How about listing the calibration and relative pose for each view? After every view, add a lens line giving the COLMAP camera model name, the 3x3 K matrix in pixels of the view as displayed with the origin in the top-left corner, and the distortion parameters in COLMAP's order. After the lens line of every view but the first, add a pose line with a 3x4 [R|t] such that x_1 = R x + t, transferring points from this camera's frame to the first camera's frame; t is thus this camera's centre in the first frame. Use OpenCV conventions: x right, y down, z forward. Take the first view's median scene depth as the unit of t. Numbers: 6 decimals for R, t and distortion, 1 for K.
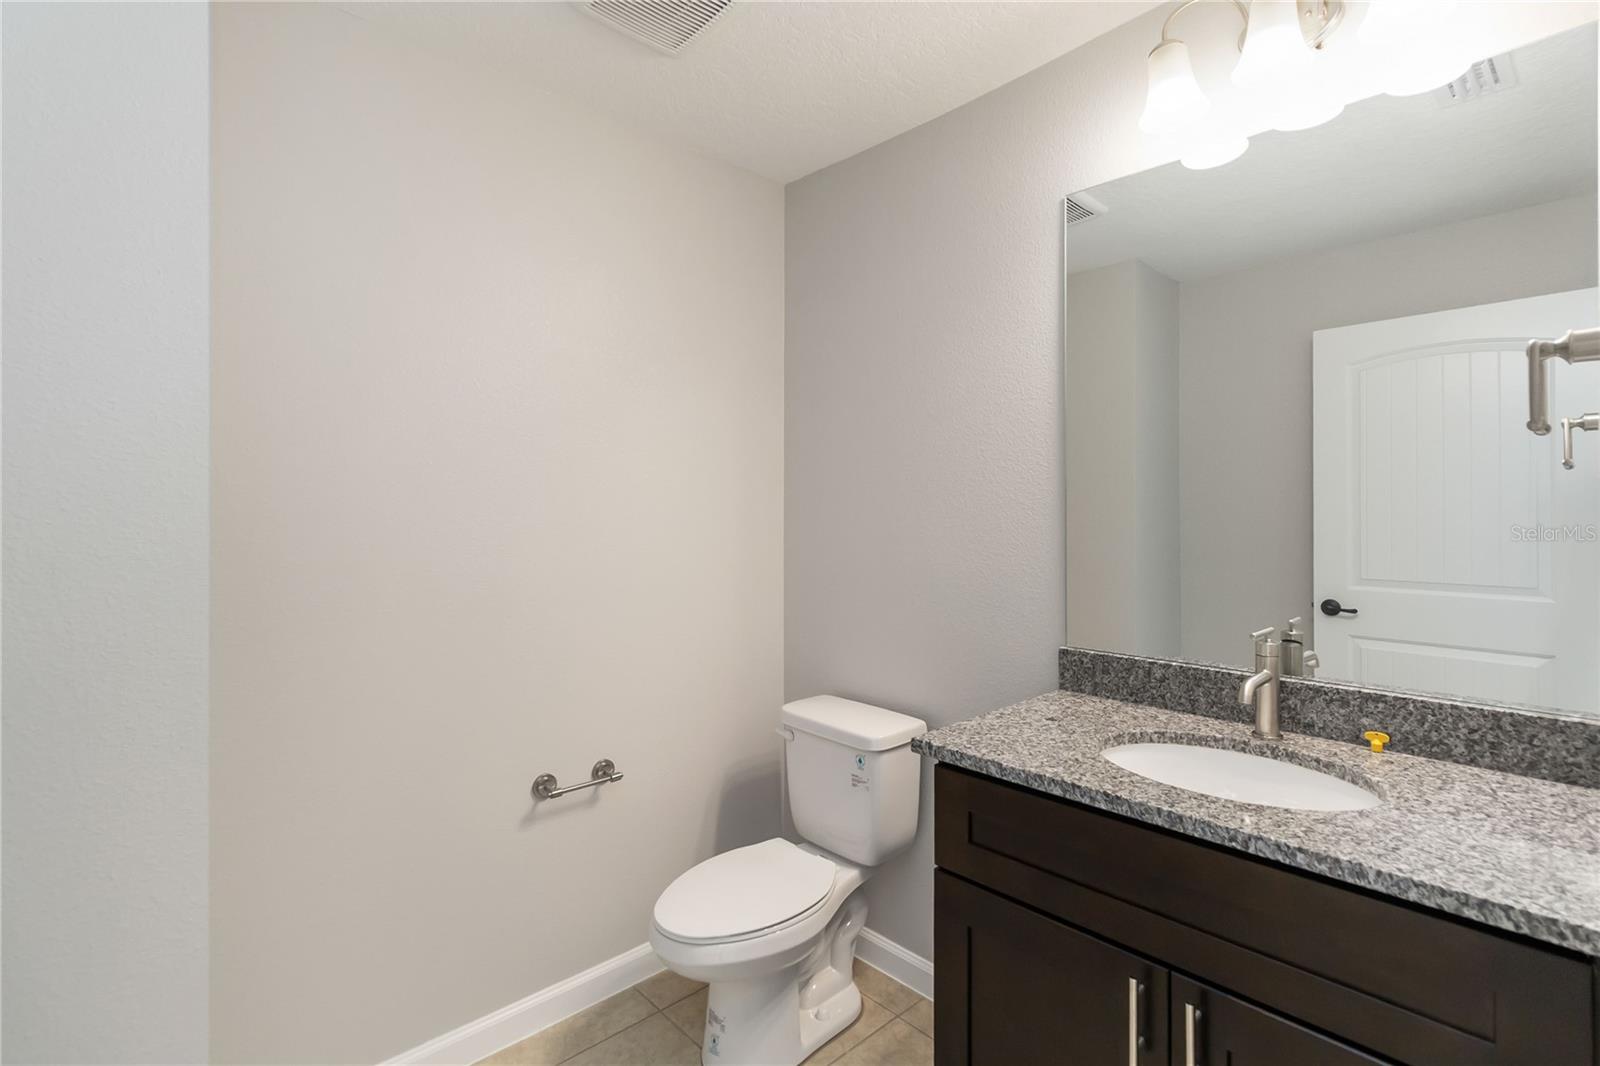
lens RADIAL K [[737.3, 0, 809.2], [0, 737.3, 508.7], [0, 0, 1]] dist [0.001944, -0.000525]
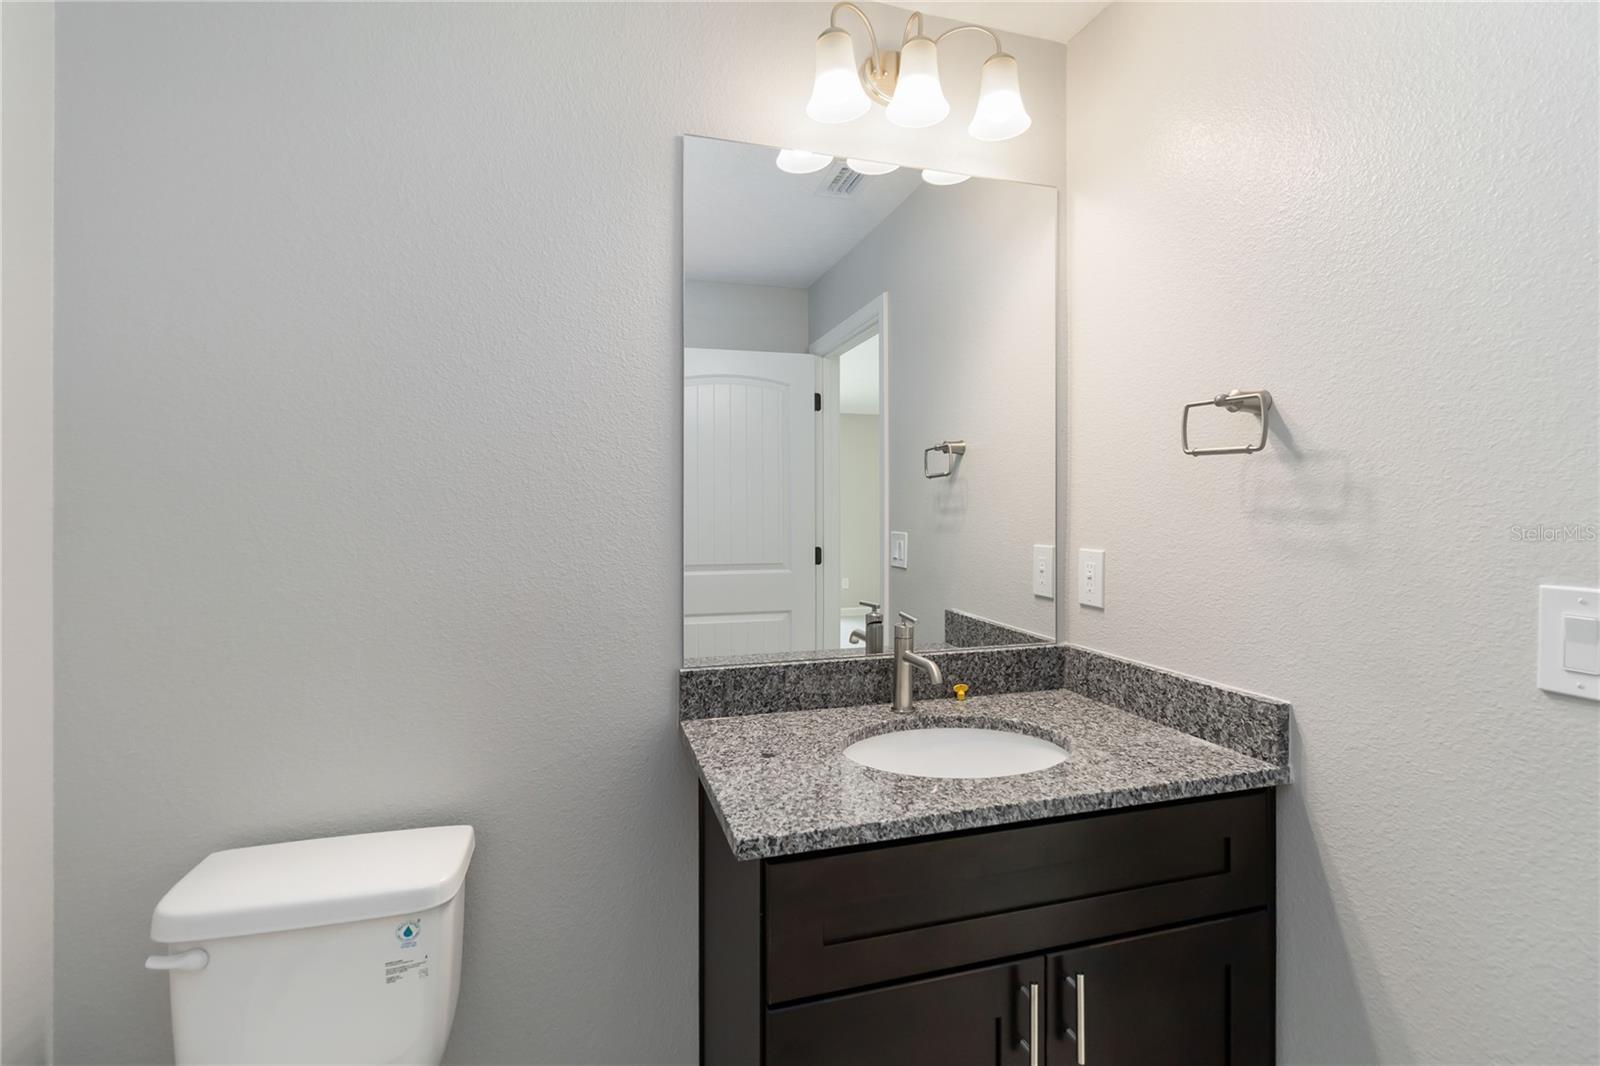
lens RADIAL K [[737.3, 0, 809.2], [0, 737.3, 508.7], [0, 0, 1]] dist [0.001944, -0.000525]
pose [[0.453906, -0.001835, 0.891048, -0.462740], [-0.001105, 0.999996, 0.002623, 0.002655], [-0.891049, -0.002175, 0.453902, 0.669885]]
